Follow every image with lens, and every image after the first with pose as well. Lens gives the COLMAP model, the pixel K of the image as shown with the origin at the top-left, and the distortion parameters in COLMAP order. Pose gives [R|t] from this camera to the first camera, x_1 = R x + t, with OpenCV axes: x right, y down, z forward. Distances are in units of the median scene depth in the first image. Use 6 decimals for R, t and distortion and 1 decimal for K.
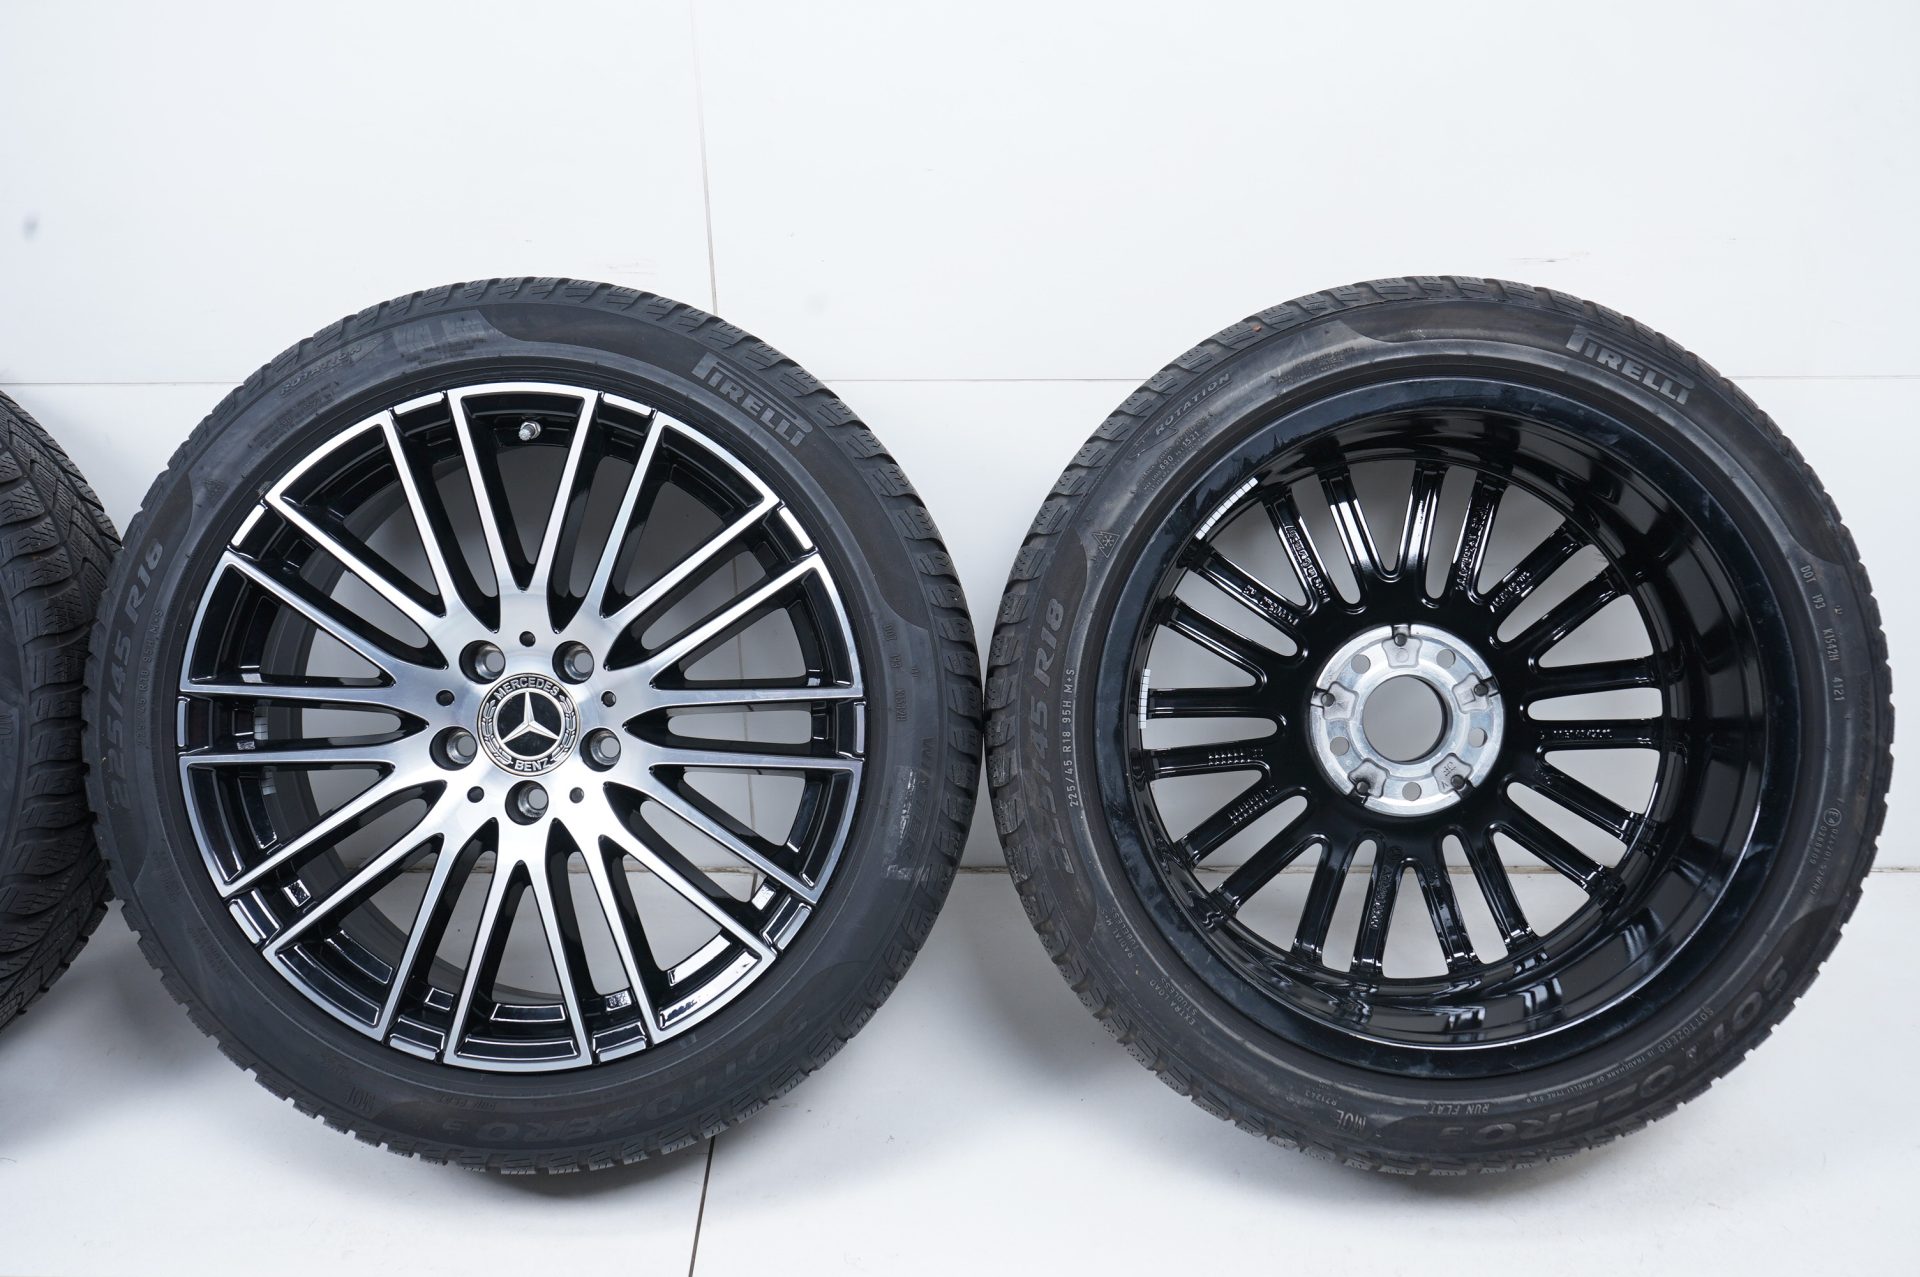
lens RADIAL K [[2113.0, 0, 960.0], [0, 2113.0, 638.5], [0, 0, 1]] dist [-0.021367, -0.018995]
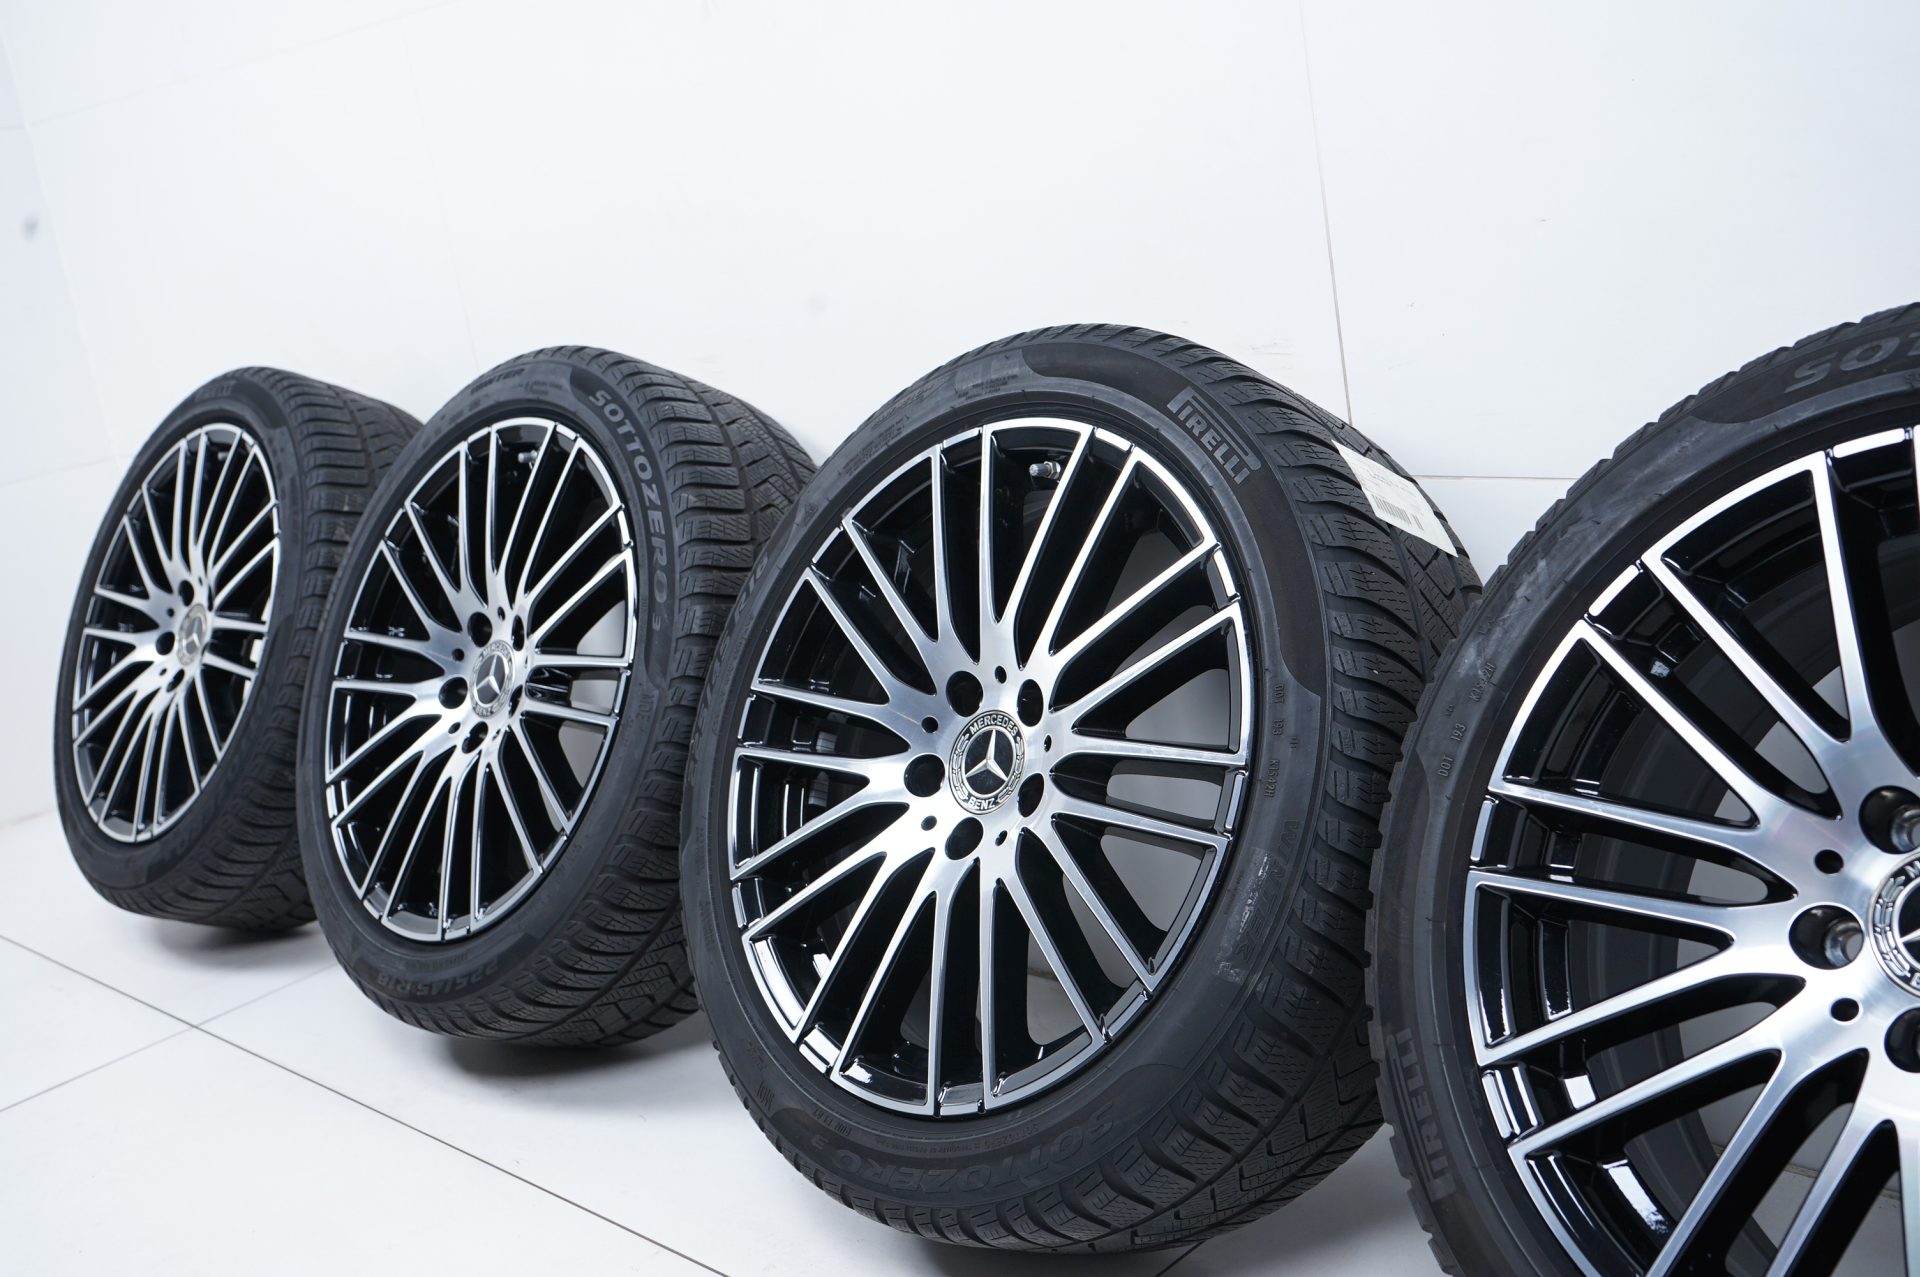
lens RADIAL K [[2090.3, 0, 960.0], [0, 2090.3, 638.5], [0, 0, 1]] dist [0.018913, 0.002514]
pose [[0.701850, 0.075037, -0.708362, 0.472466], [-0.216996, 0.969694, -0.112281, 0.098150], [0.678469, 0.232516, 0.696862, 0.312768]]
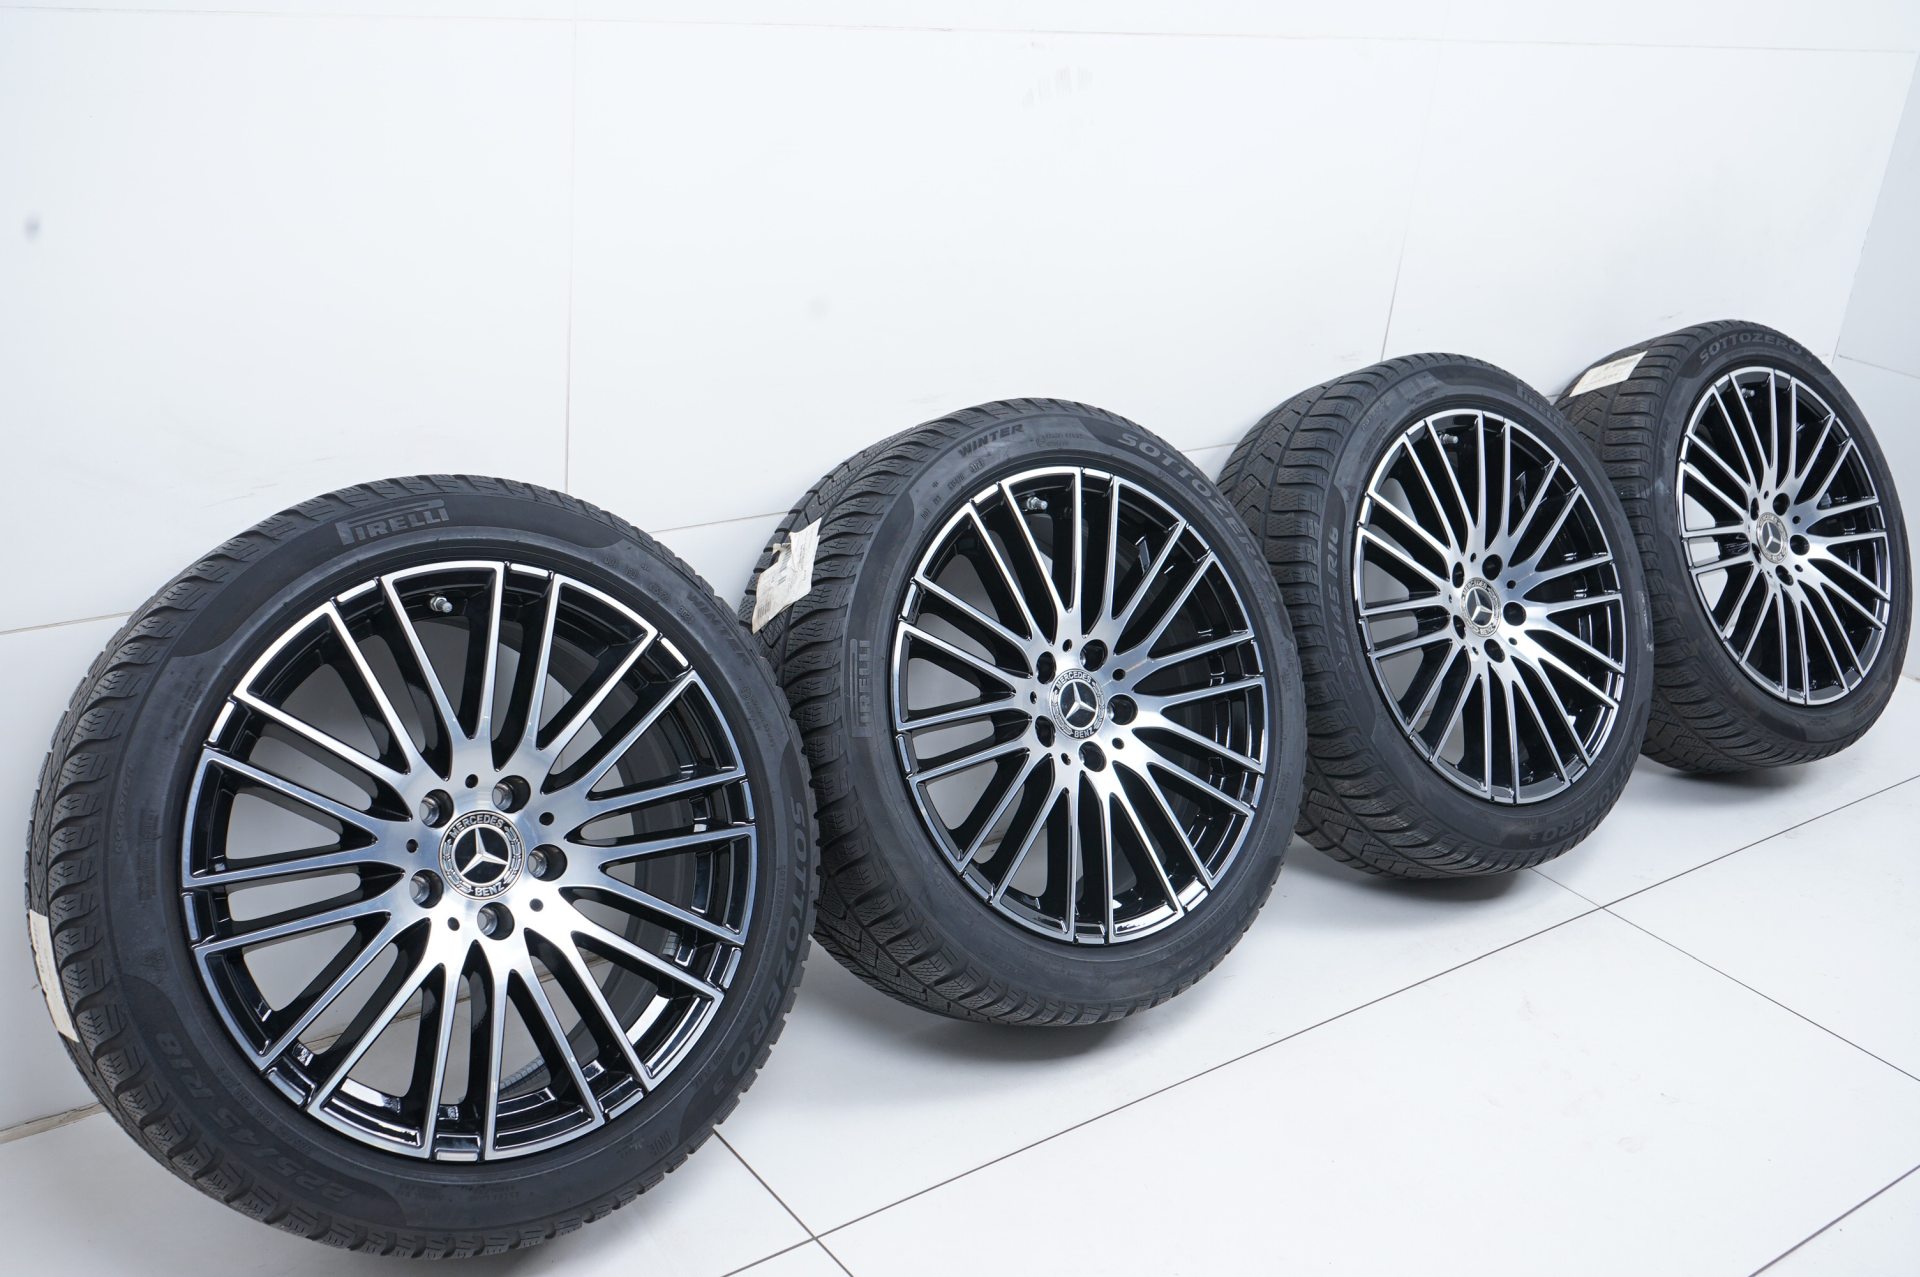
lens RADIAL K [[1937.9, 0, 960.0], [0, 1937.9, 638.5], [0, 0, 1]] dist [-0.014580, -0.008188]
pose [[0.791577, -0.137427, 0.595416, -0.622646], [0.184600, 0.982637, -0.018616, -0.007663], [-0.582519, 0.124649, 0.803202, -0.017320]]
